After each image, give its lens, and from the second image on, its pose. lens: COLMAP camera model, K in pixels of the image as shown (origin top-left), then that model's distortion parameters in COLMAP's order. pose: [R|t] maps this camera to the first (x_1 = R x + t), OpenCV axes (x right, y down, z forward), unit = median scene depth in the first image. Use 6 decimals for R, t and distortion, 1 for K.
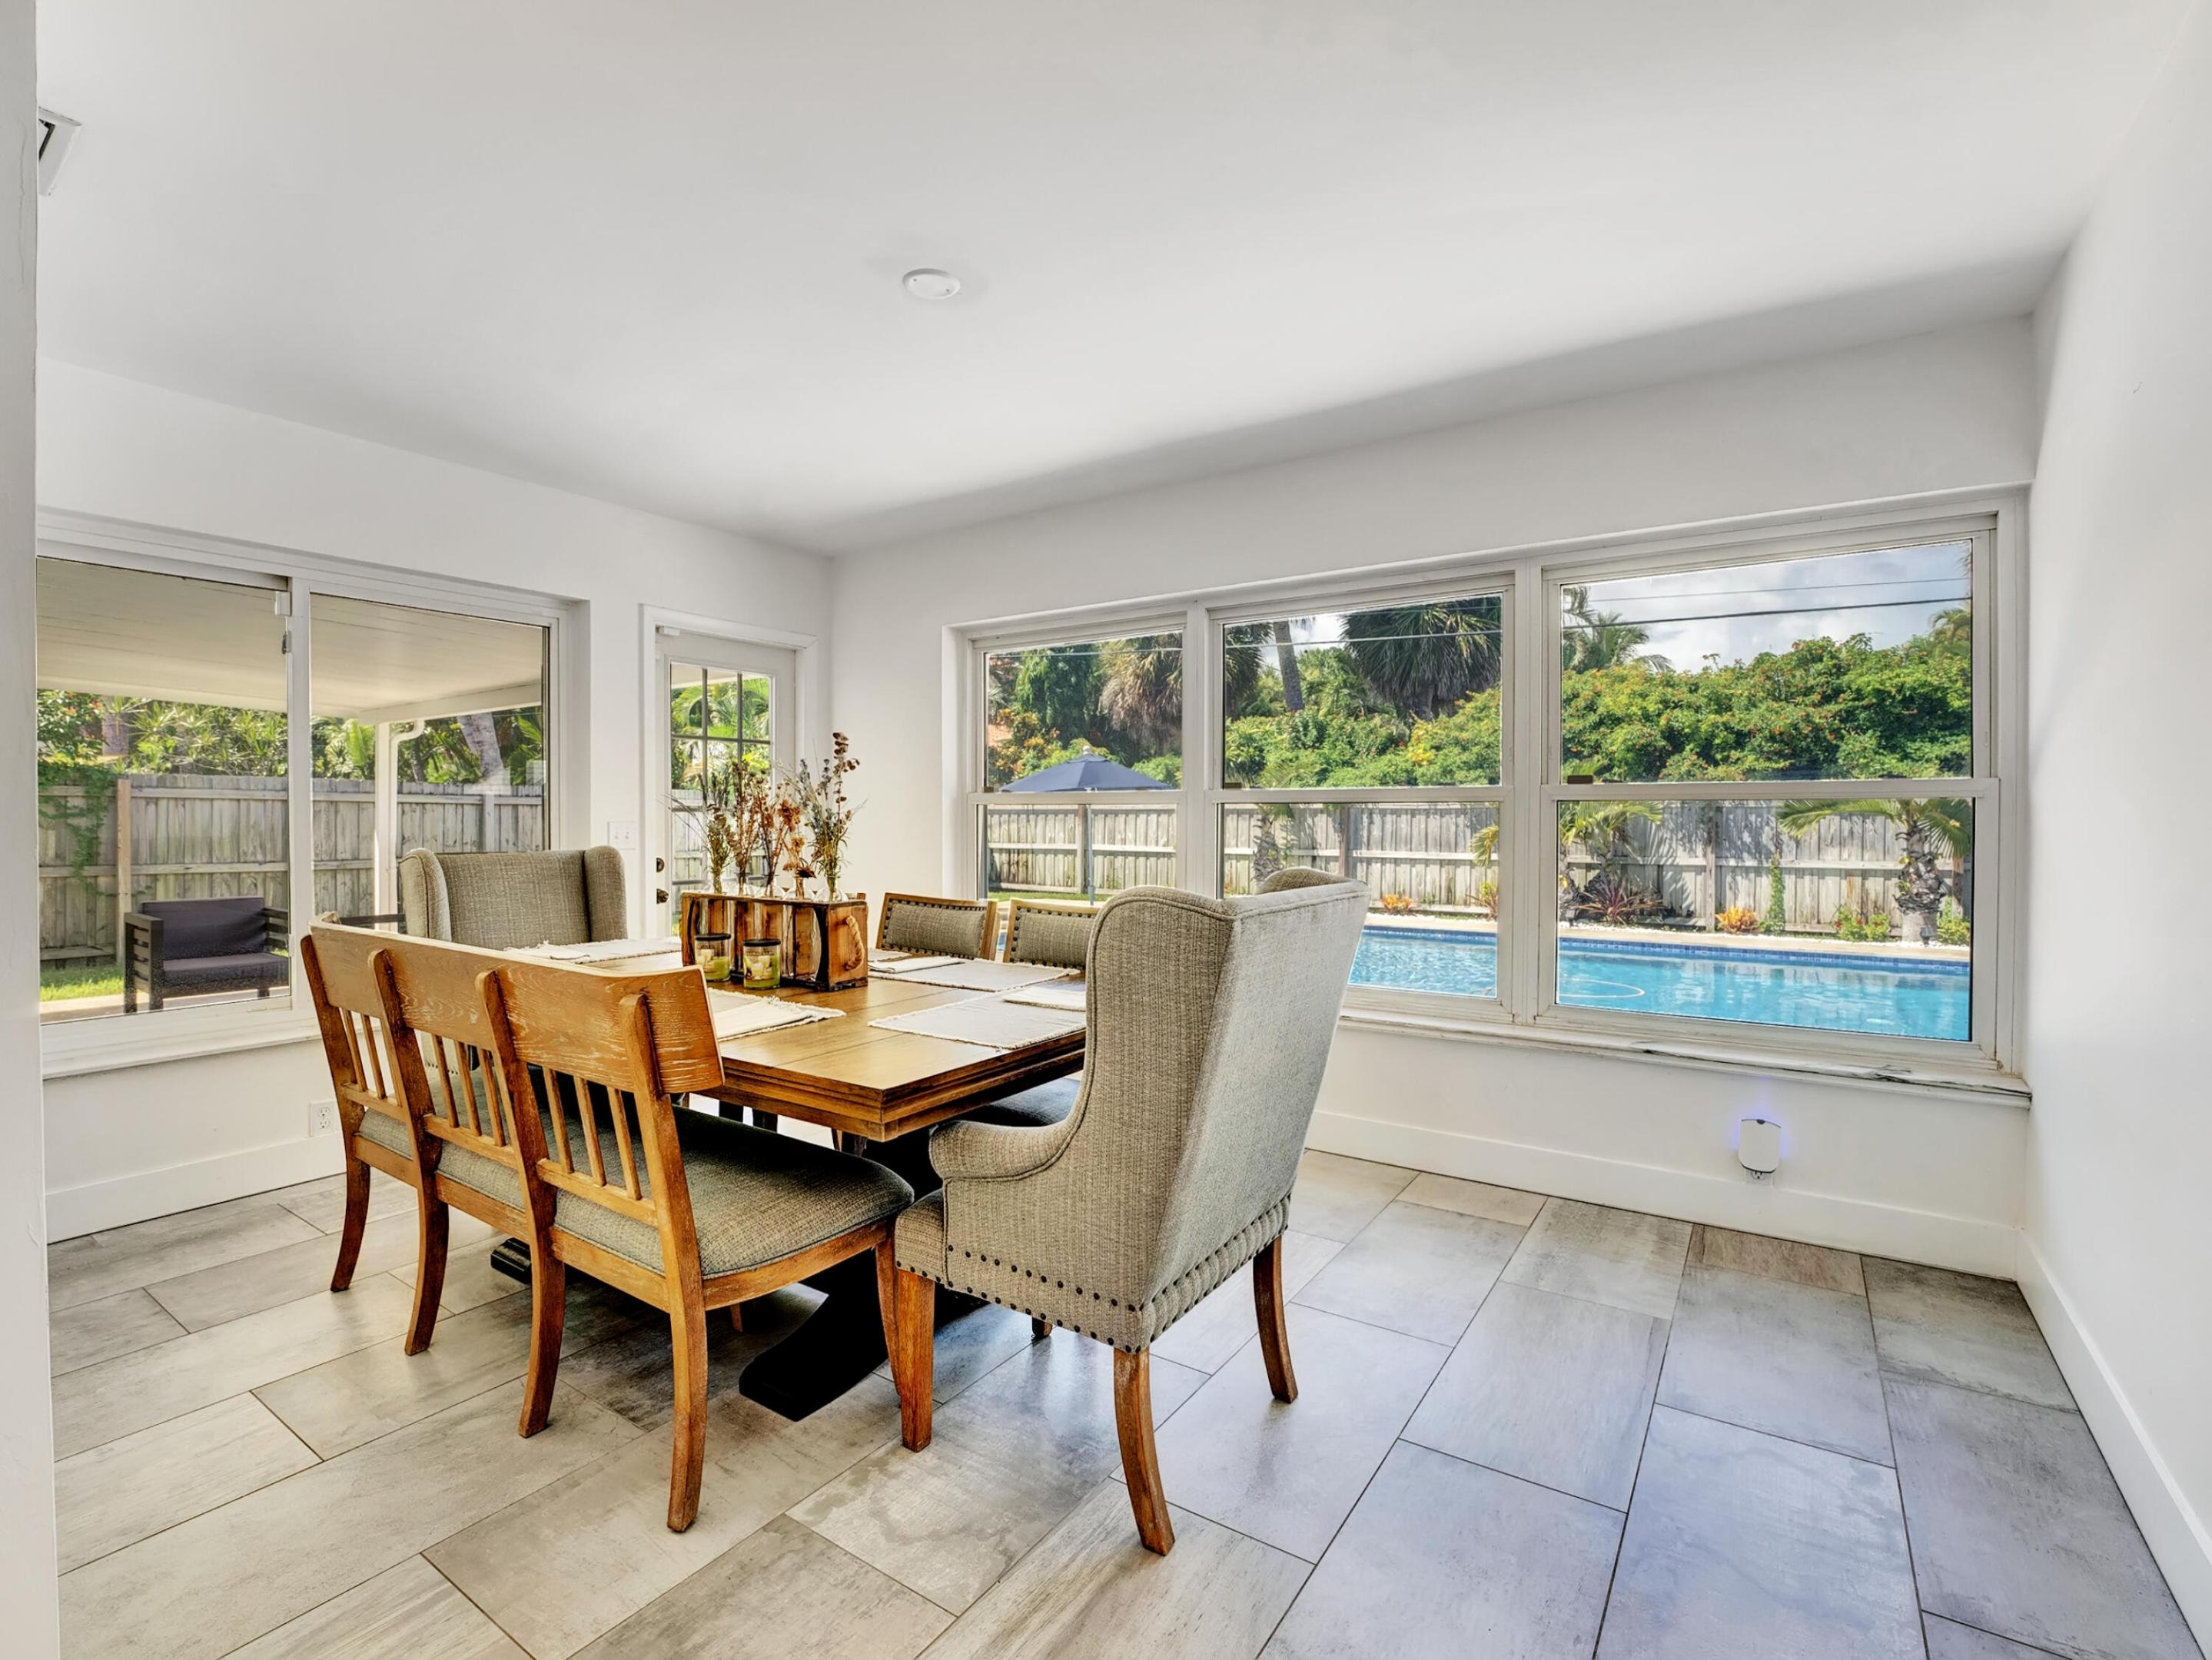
lens RADIAL K [[1018.5, 0, 1086.8], [0, 1018.5, 831.4], [0, 0, 1]] dist [-0.027364, 0.001694]
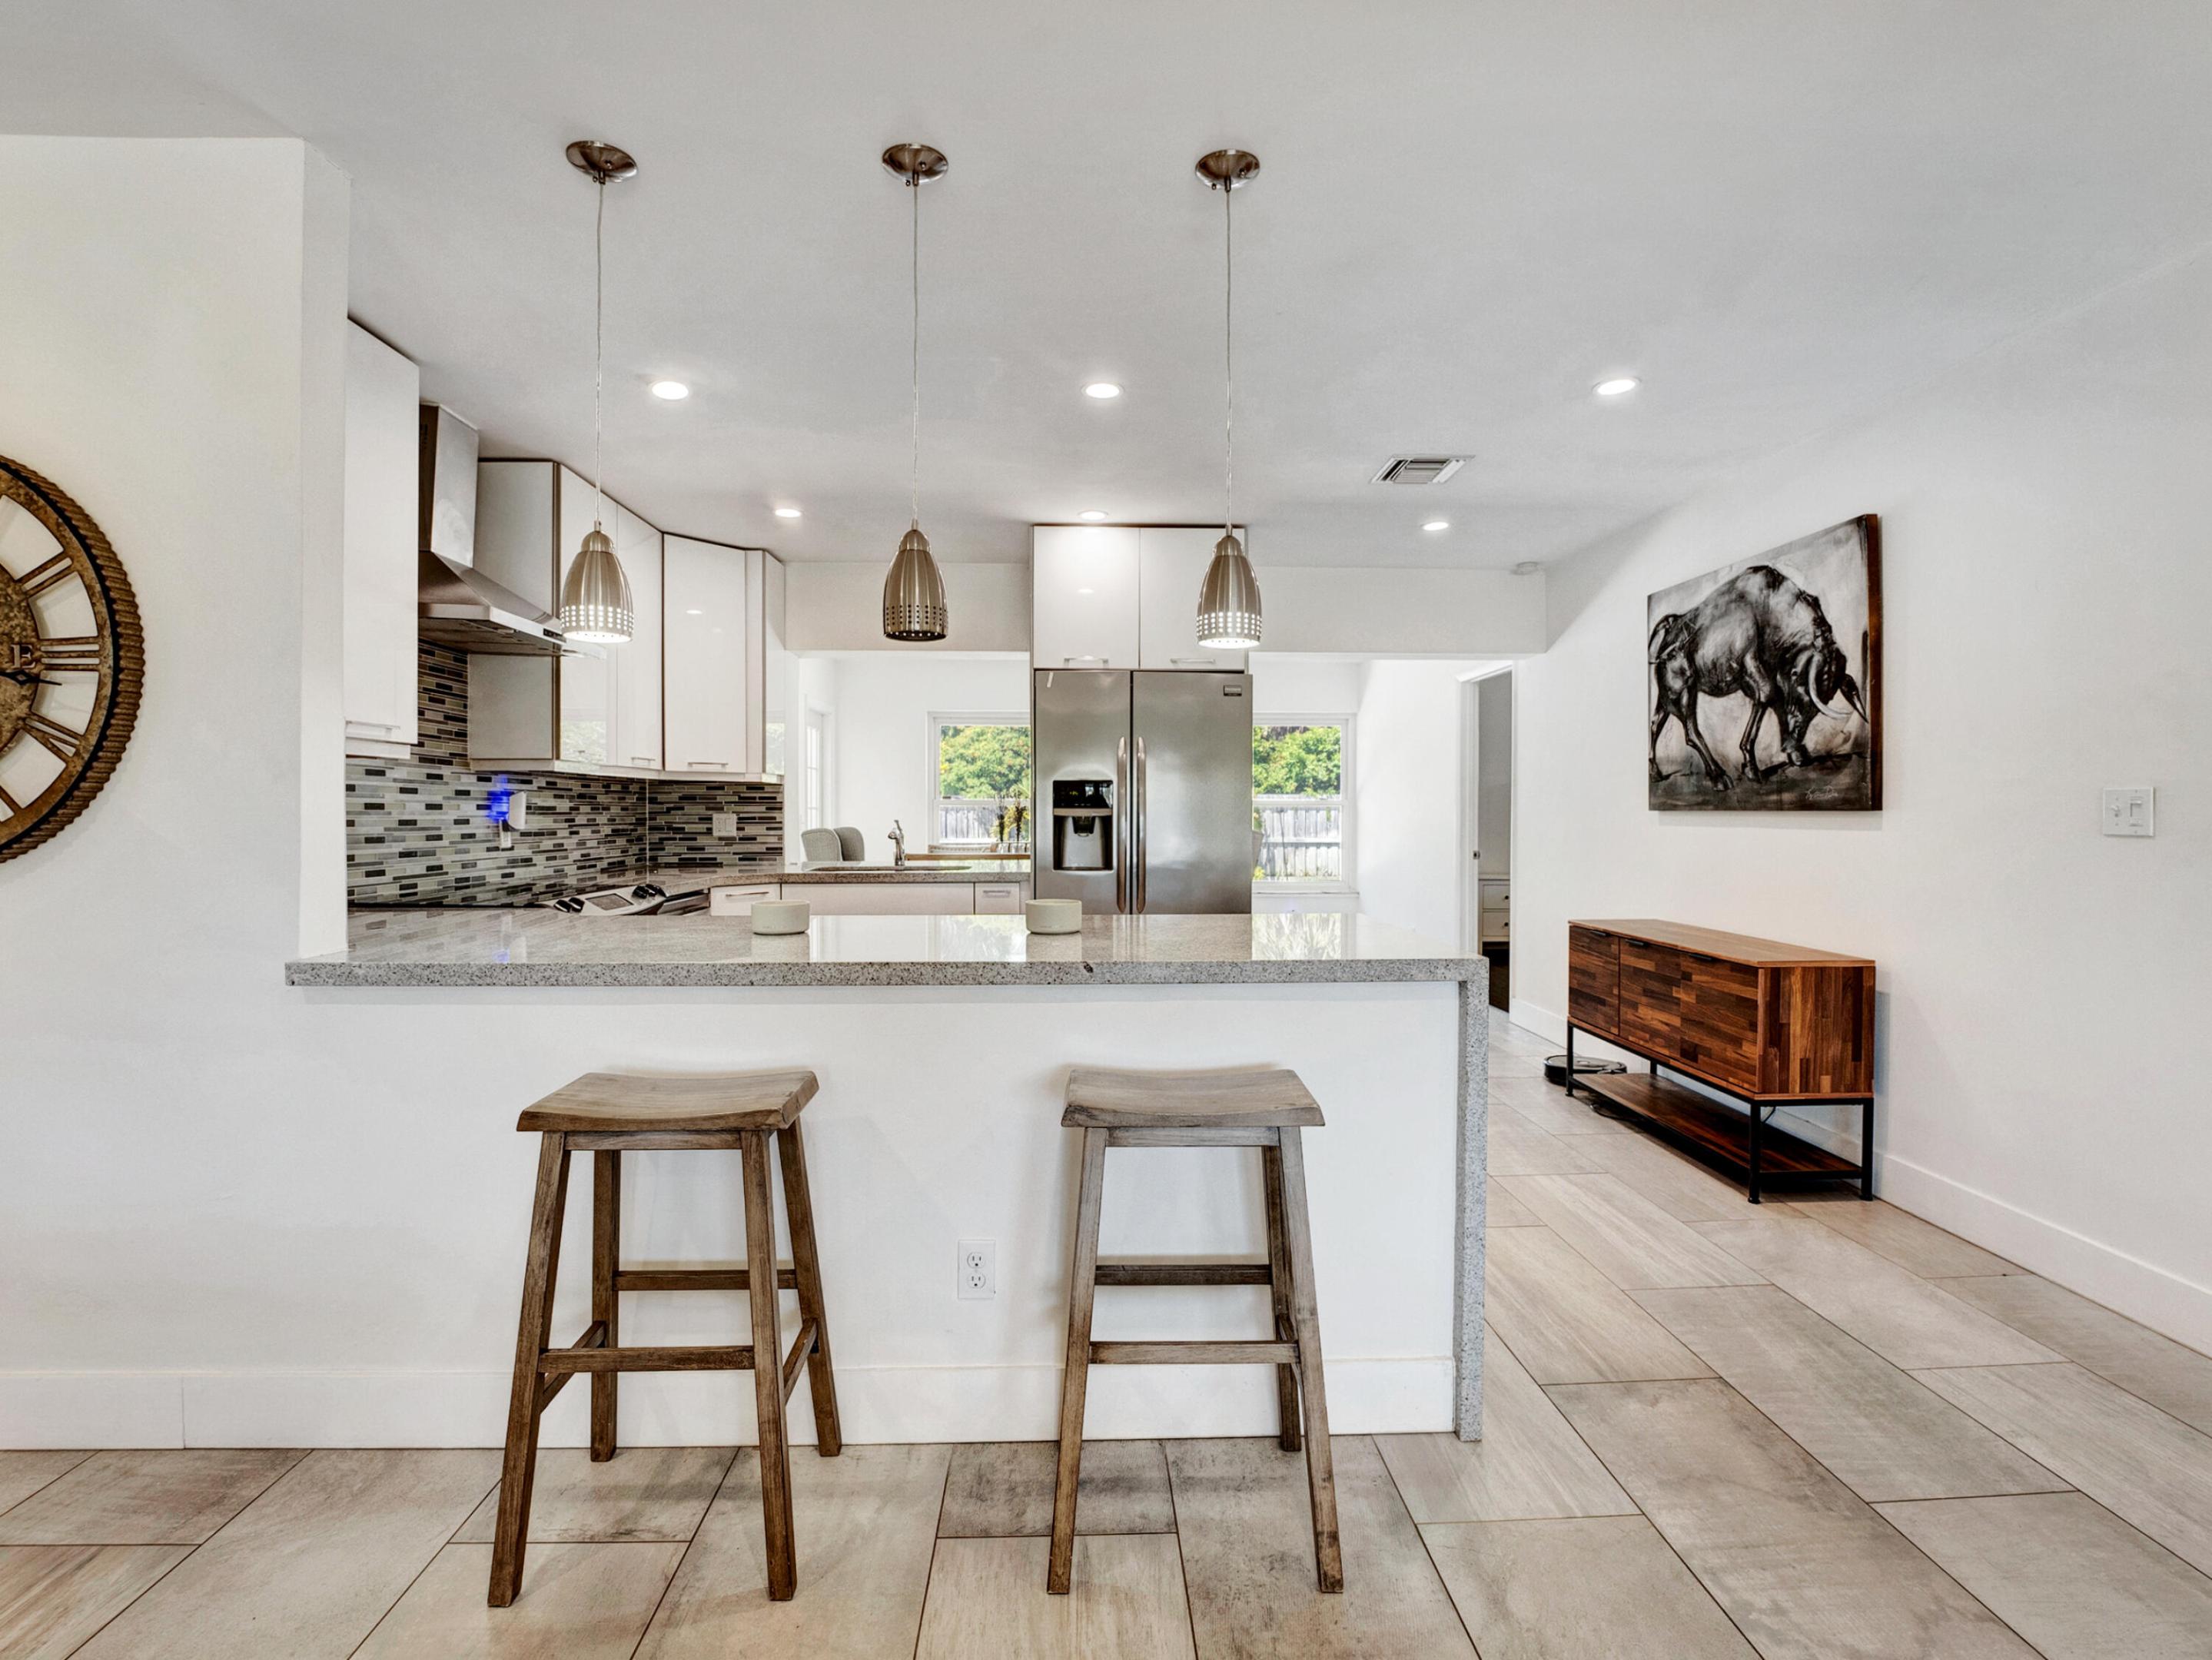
lens RADIAL K [[1018.5, 0, 1116.7], [0, 1018.5, 820.7], [0, 0, 1]] dist [-0.027364, 0.001694]
pose [[0.795763, -0.006258, 0.605576, -0.359328], [0.009829, 0.999948, -0.002583, 0.003343], [-0.605528, 0.008008, 0.795783, -0.256086]]
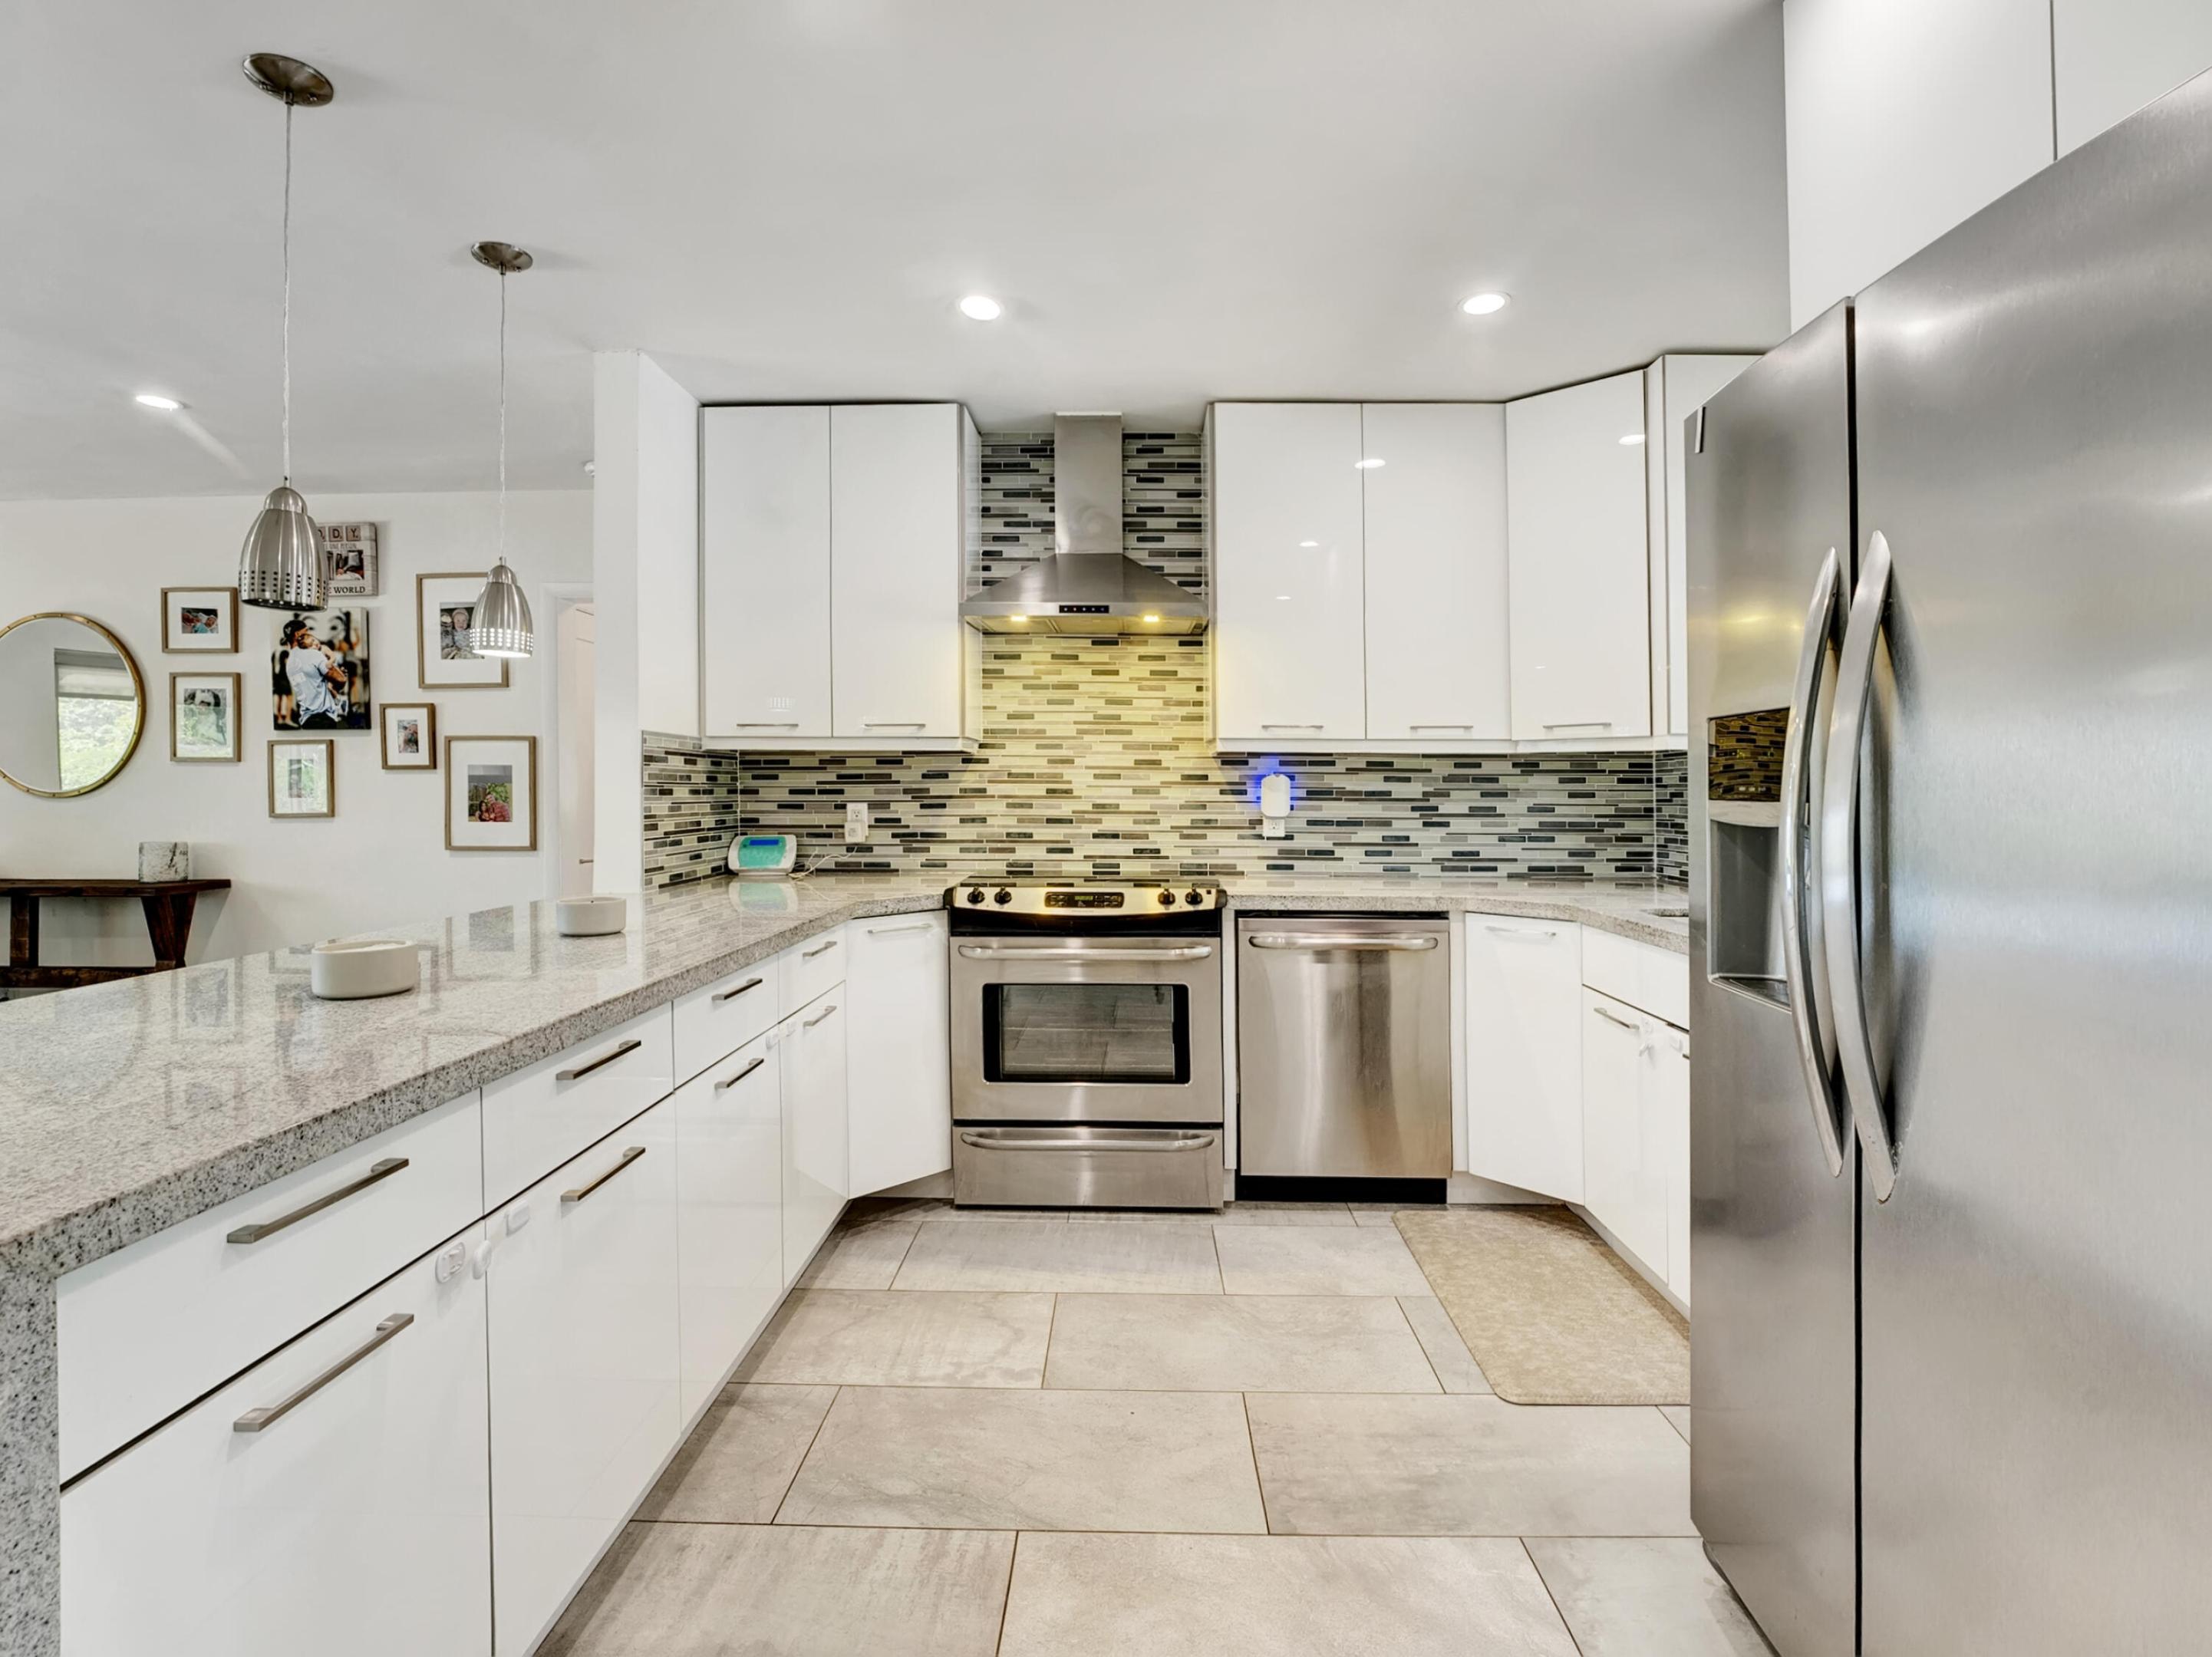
lens RADIAL K [[1018.5, 0, 1068.5], [0, 1018.5, 795.3], [0, 0, 1]] dist [-0.027364, 0.001694]
pose [[0.553611, 0.006235, -0.832752, -0.126648], [-0.015823, 0.999870, -0.003033, -0.000584], [0.832625, 0.014856, 0.553638, -0.107606]]
